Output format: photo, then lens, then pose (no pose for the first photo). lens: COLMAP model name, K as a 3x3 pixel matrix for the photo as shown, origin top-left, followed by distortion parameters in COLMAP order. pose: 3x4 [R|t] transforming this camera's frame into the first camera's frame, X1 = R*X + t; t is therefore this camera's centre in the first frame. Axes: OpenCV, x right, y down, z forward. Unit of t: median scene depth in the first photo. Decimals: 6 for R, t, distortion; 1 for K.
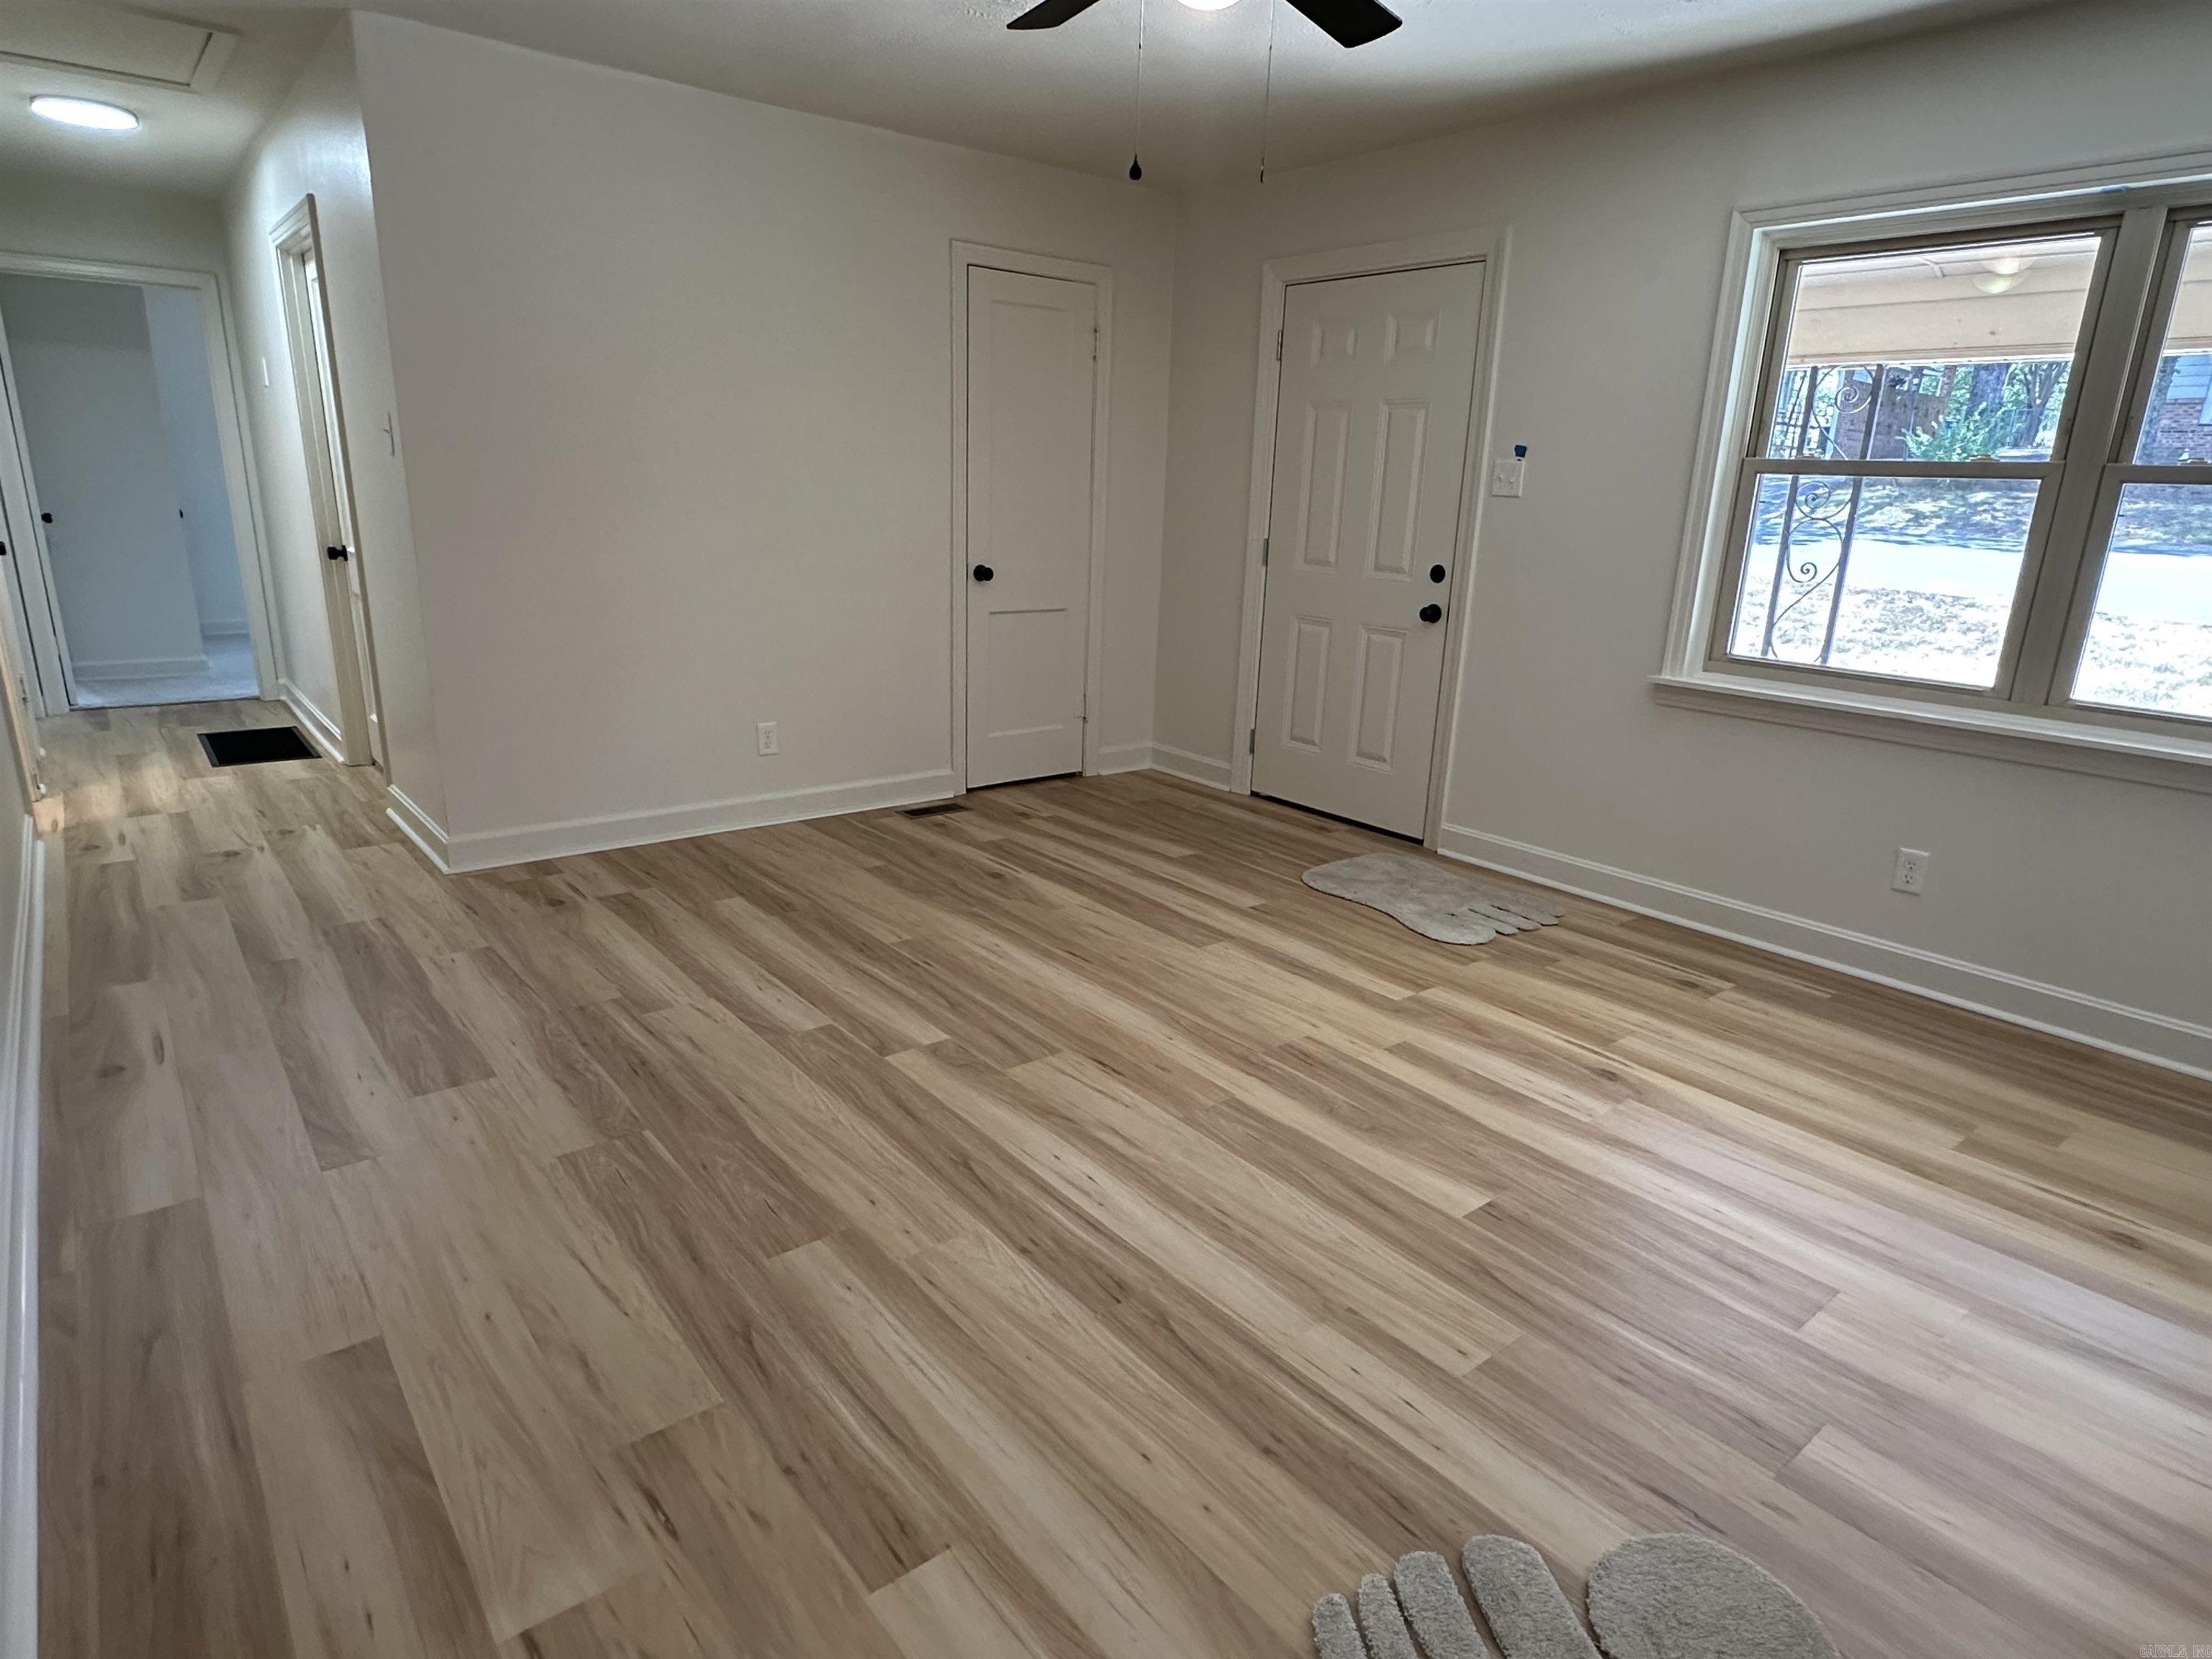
lens RADIAL K [[1254.9, 0, 1113.6], [0, 1254.9, 842.6], [0, 0, 1]] dist [-0.005884, 0.000996]
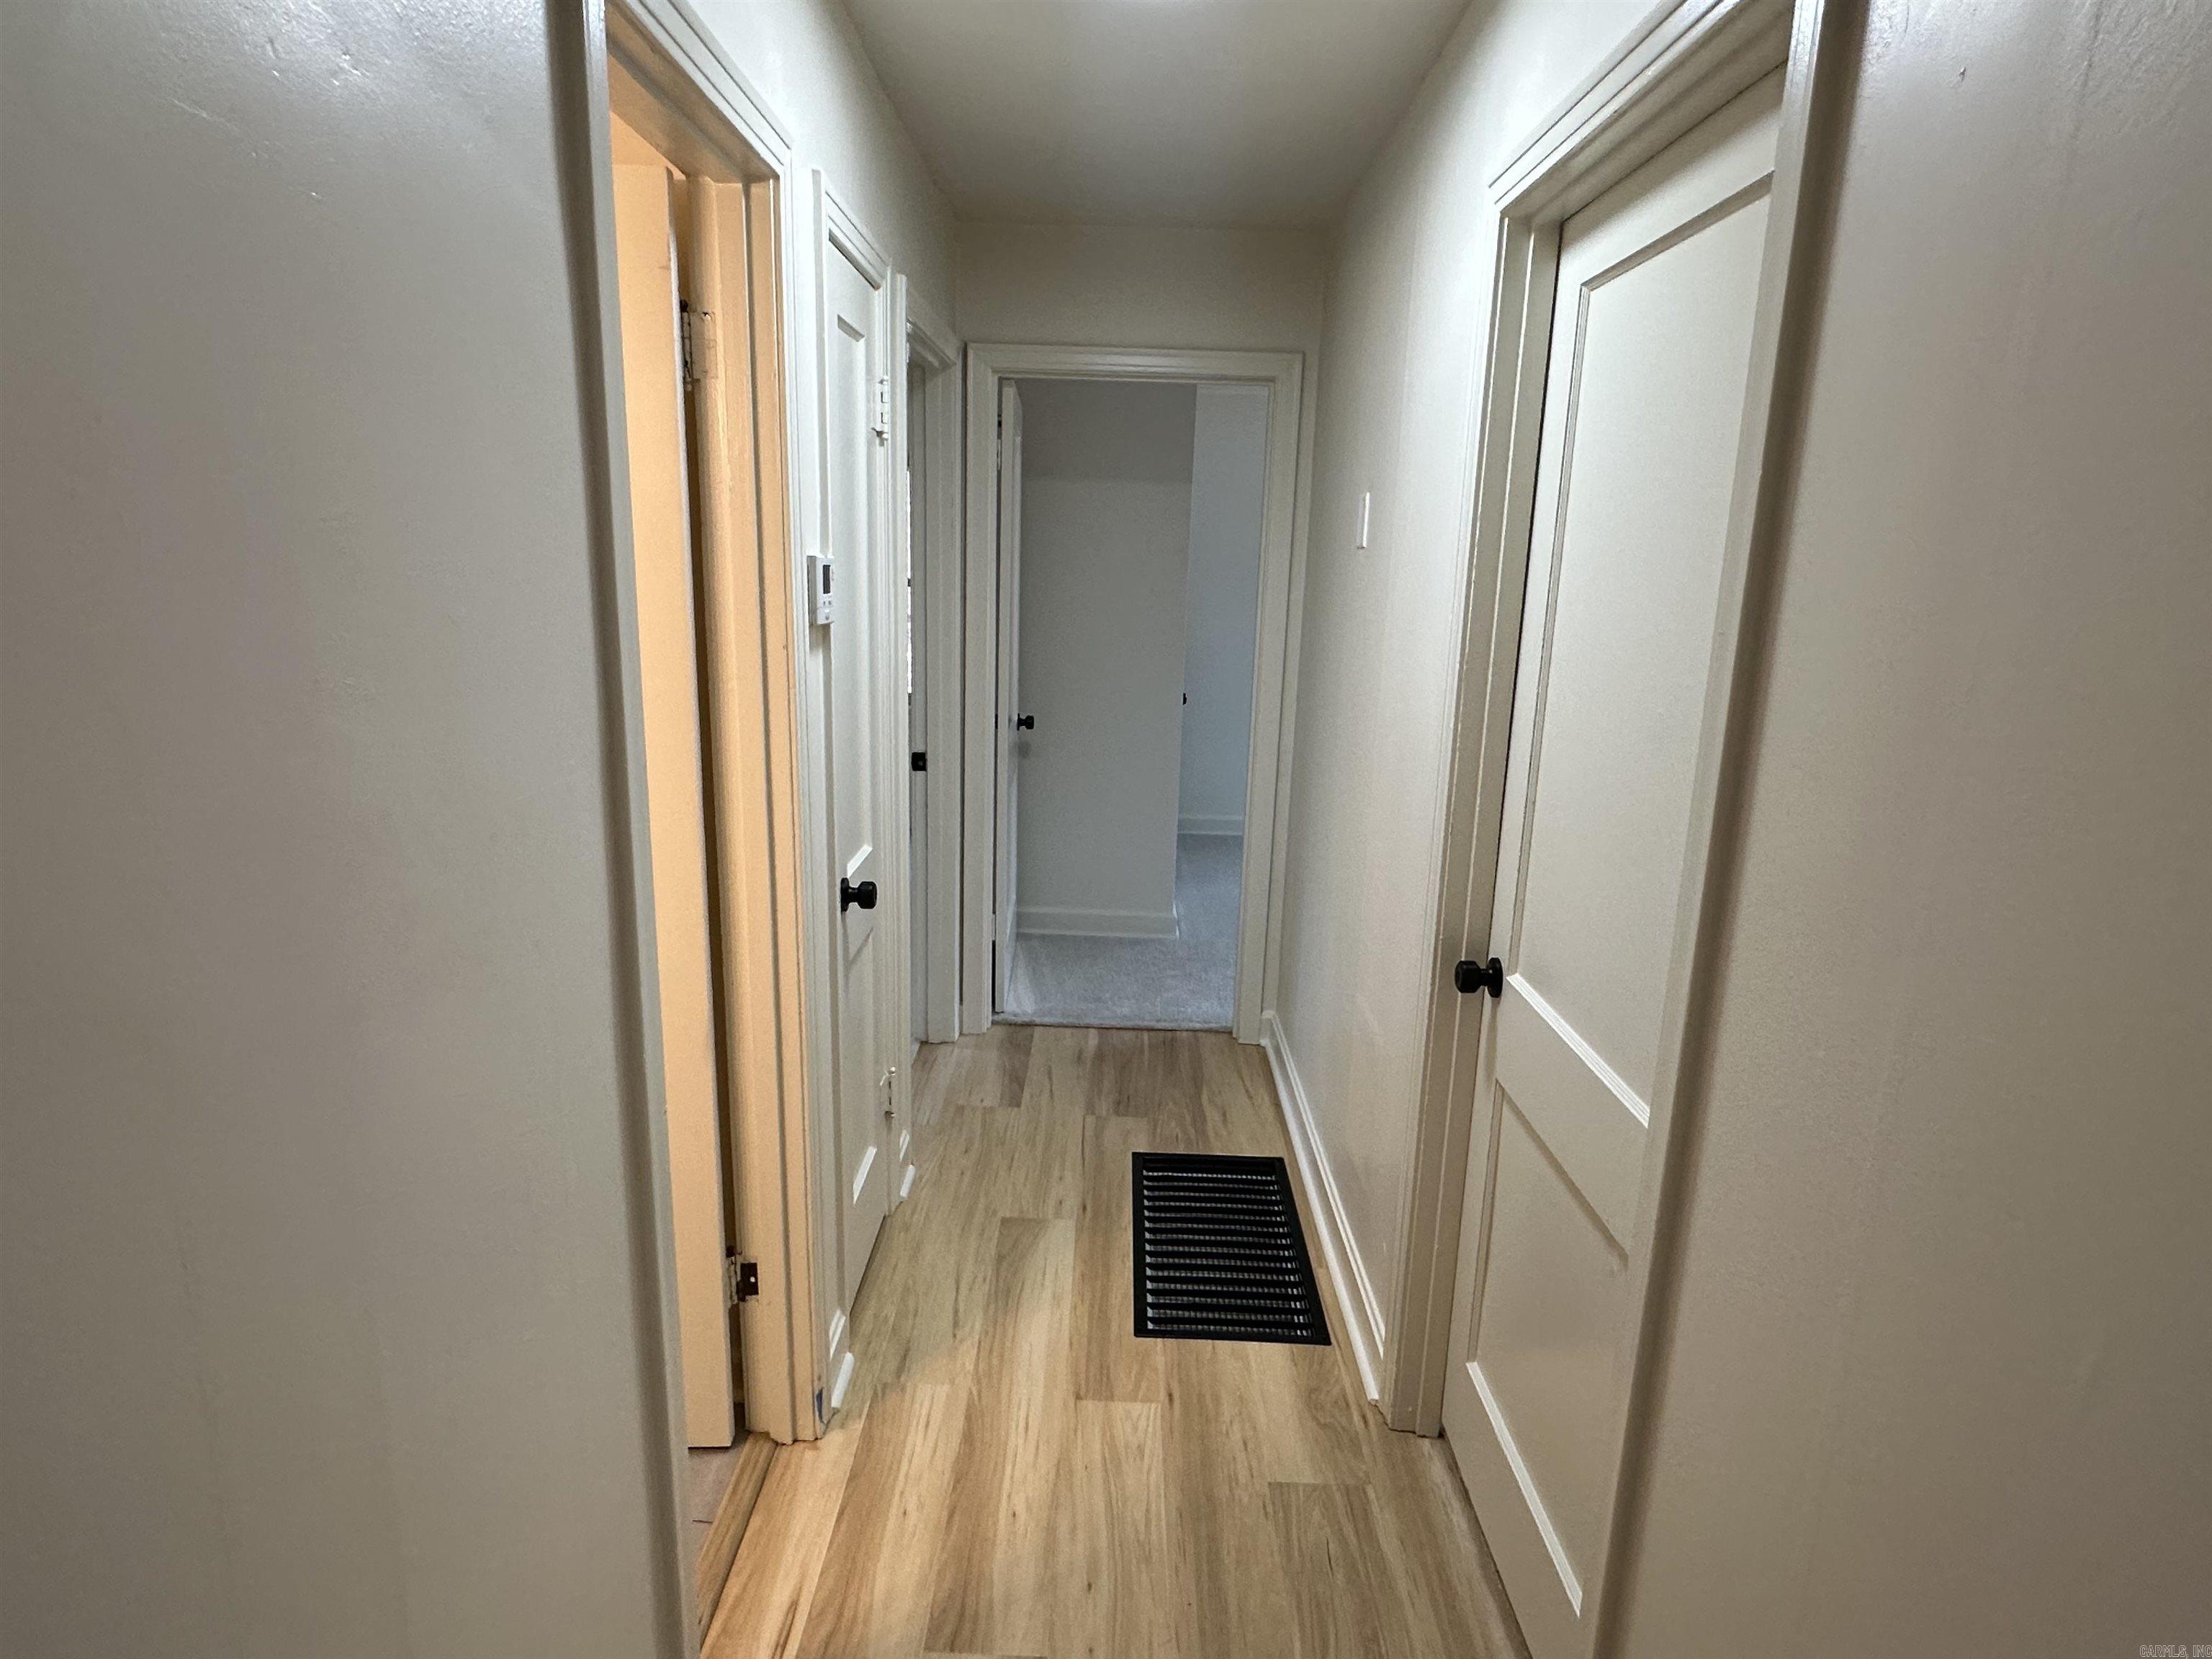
lens RADIAL K [[1254.9, 0, 1113.6], [0, 1254.9, 842.6], [0, 0, 1]] dist [-0.005884, 0.000996]
pose [[0.774792, 0.134119, -0.617827, -0.390224], [-0.182538, 0.983077, -0.015506, -0.203330], [0.605291, 0.124791, 0.786161, 0.509384]]
